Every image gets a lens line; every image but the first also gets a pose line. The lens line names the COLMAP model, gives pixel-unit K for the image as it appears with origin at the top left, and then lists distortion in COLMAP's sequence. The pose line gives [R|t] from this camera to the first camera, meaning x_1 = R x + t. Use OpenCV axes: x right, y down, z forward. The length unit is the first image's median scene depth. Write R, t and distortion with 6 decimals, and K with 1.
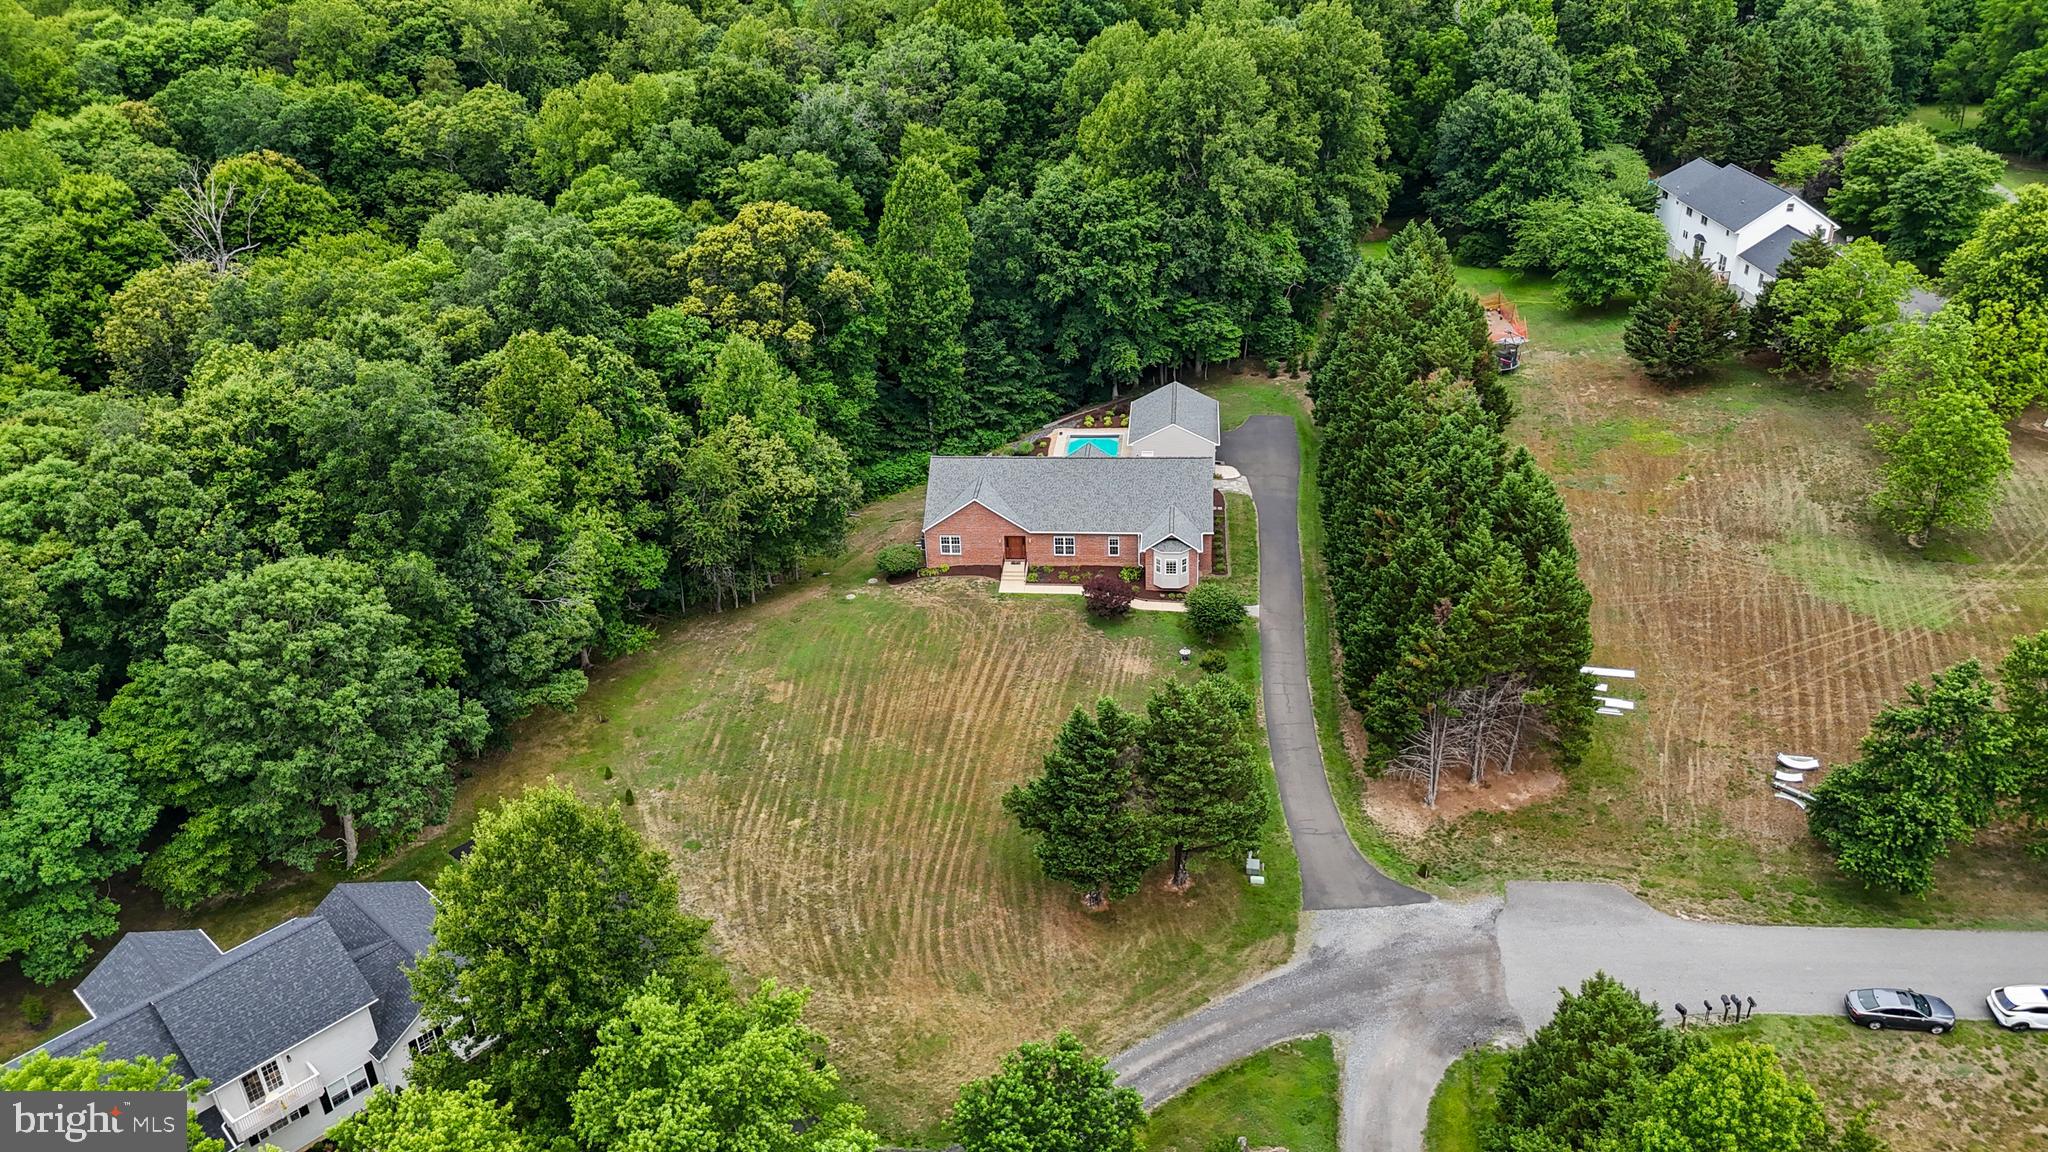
lens RADIAL K [[1490.9, 0, 1031.7], [0, 1490.9, 583.2], [0, 0, 1]] dist [0.099619, -0.125209]
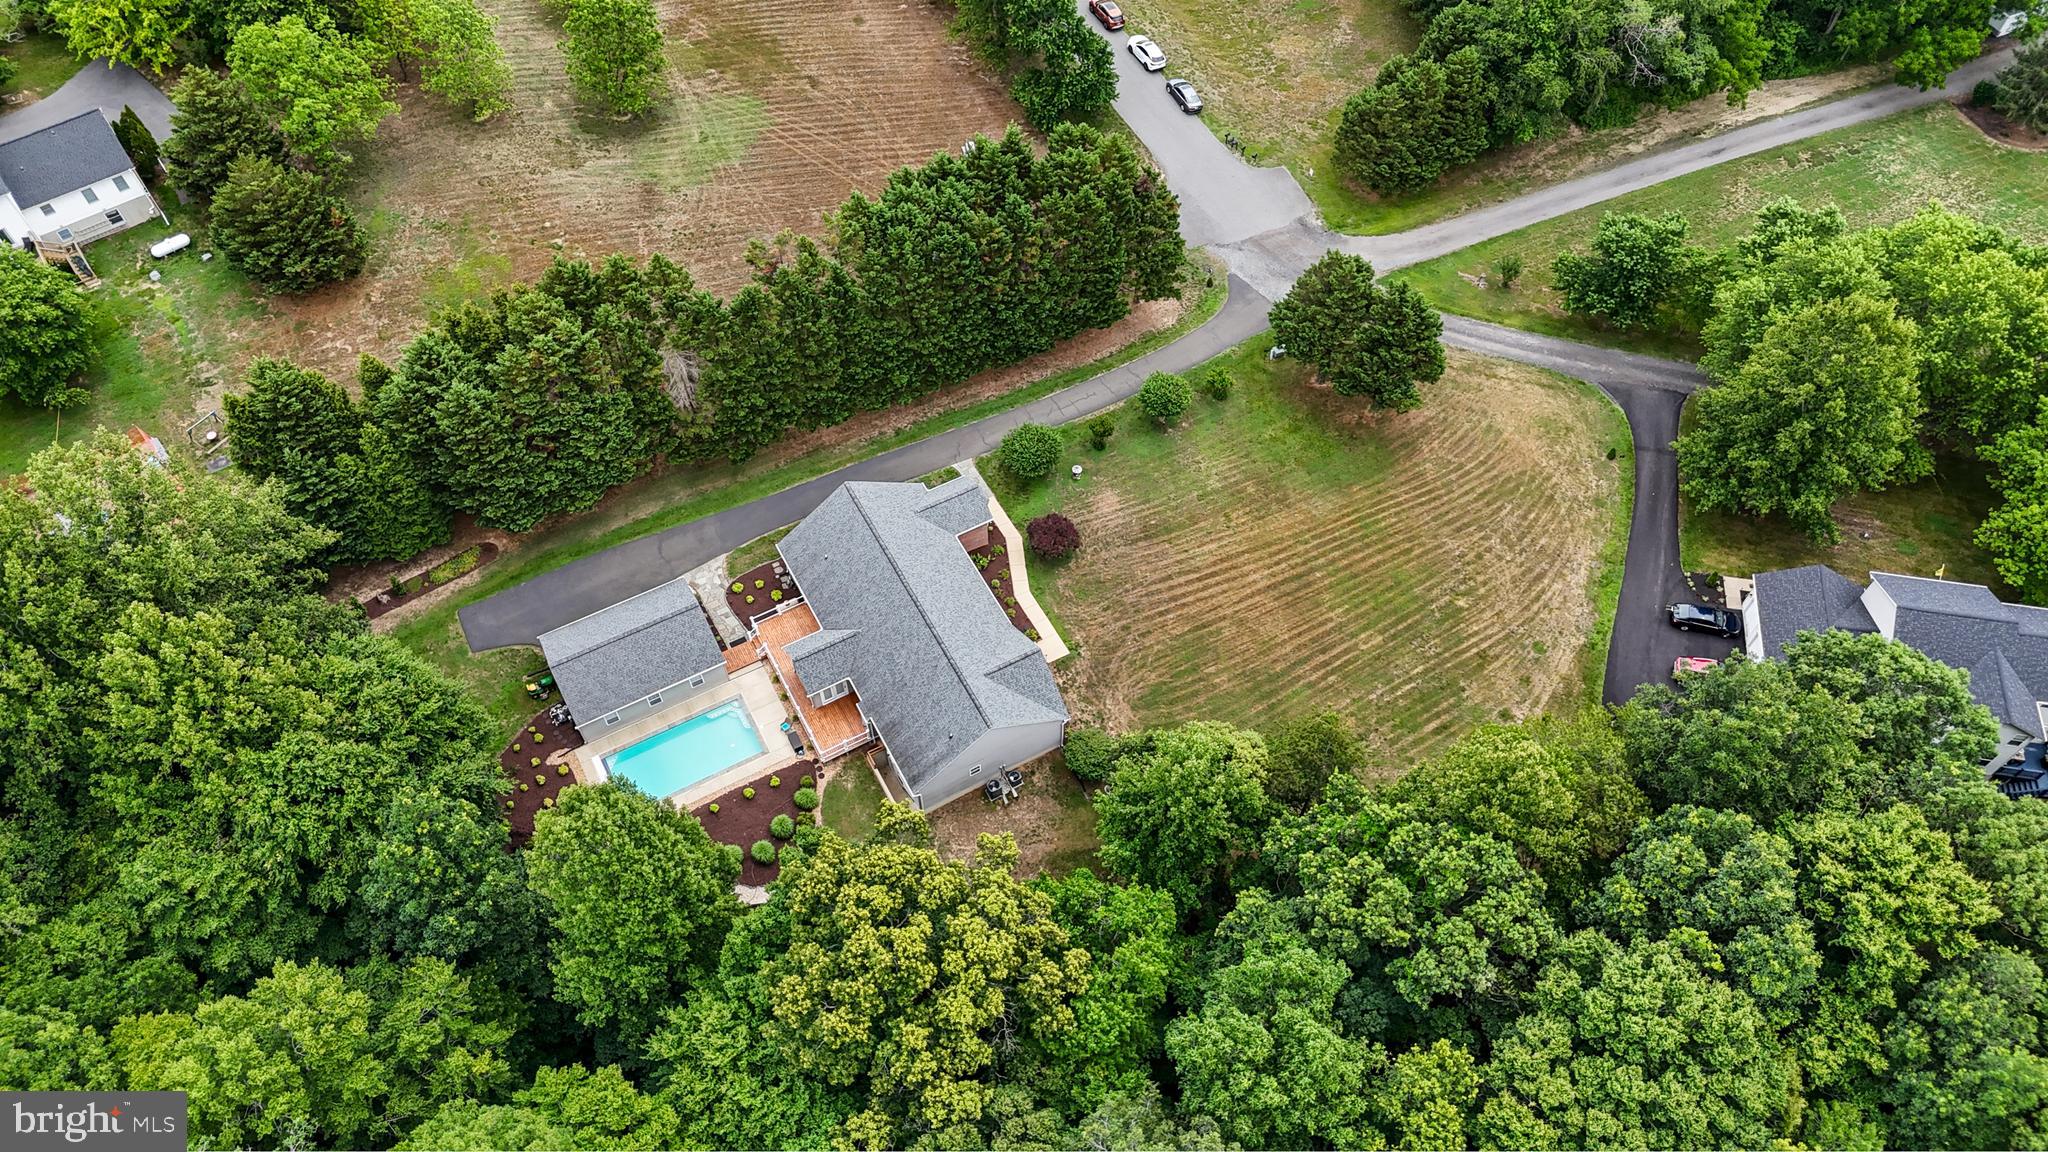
lens RADIAL K [[1490.9, 0, 1031.7], [0, 1490.9, 583.2], [0, 0, 1]] dist [0.099619, -0.125209]
pose [[-0.556689, -0.669363, 0.491987, -0.374088], [0.404166, 0.299187, 0.864371, -0.702350], [-0.725773, 0.680030, 0.103980, 0.759940]]
